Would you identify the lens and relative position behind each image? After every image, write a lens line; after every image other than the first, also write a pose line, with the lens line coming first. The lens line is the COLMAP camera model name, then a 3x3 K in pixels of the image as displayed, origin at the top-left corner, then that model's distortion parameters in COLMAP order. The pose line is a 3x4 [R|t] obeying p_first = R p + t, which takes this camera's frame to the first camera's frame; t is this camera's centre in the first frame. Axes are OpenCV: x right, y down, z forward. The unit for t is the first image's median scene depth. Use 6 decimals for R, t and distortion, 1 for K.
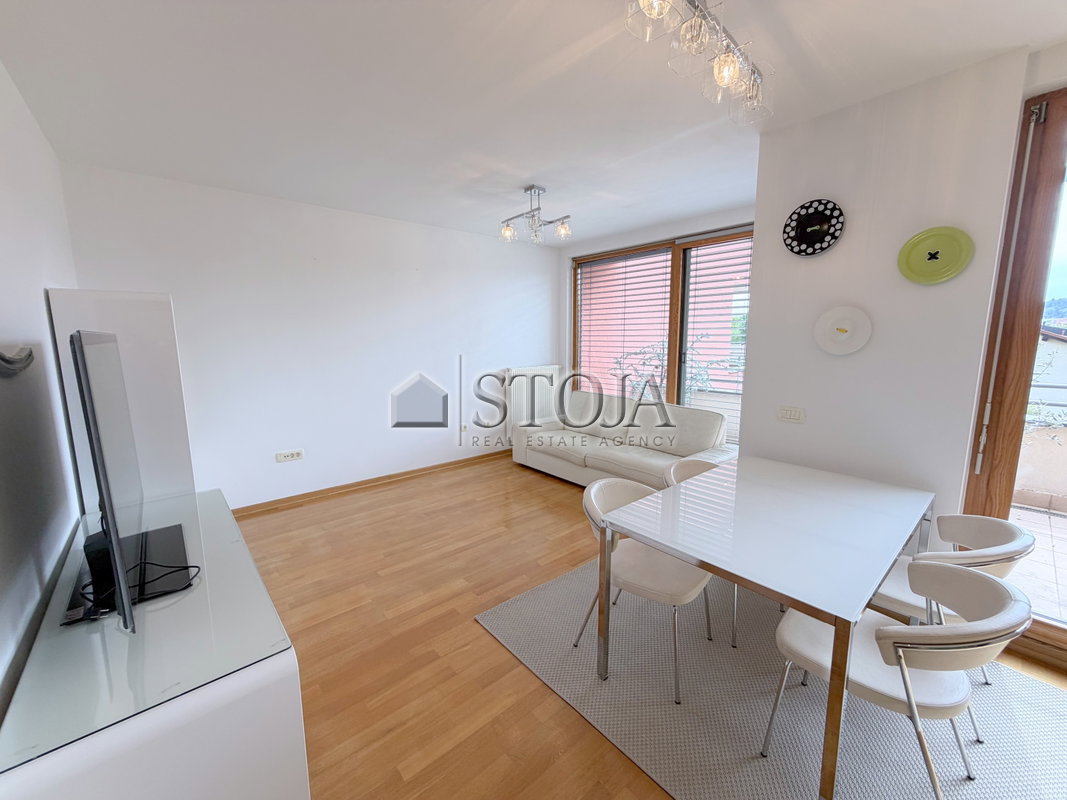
lens RADIAL K [[424.3, 0, 531.1], [0, 424.3, 399.8], [0, 0, 1]] dist [0.003034, 0.000238]
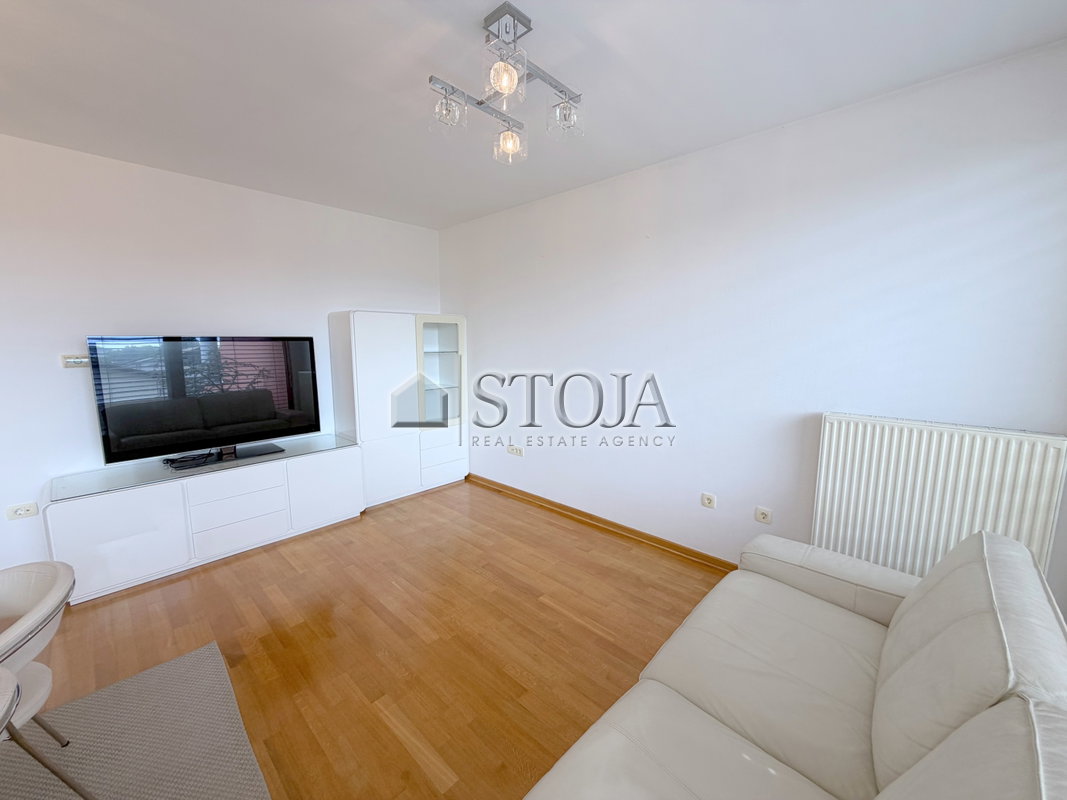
lens RADIAL K [[424.3, 0, 531.3], [0, 424.3, 402.1], [0, 0, 1]] dist [0.003034, 0.000238]
pose [[0.093984, 0.136390, -0.986187, 0.448186], [-0.150788, 0.981094, 0.121315, -0.115120], [0.984088, 0.137303, 0.112773, 0.907295]]
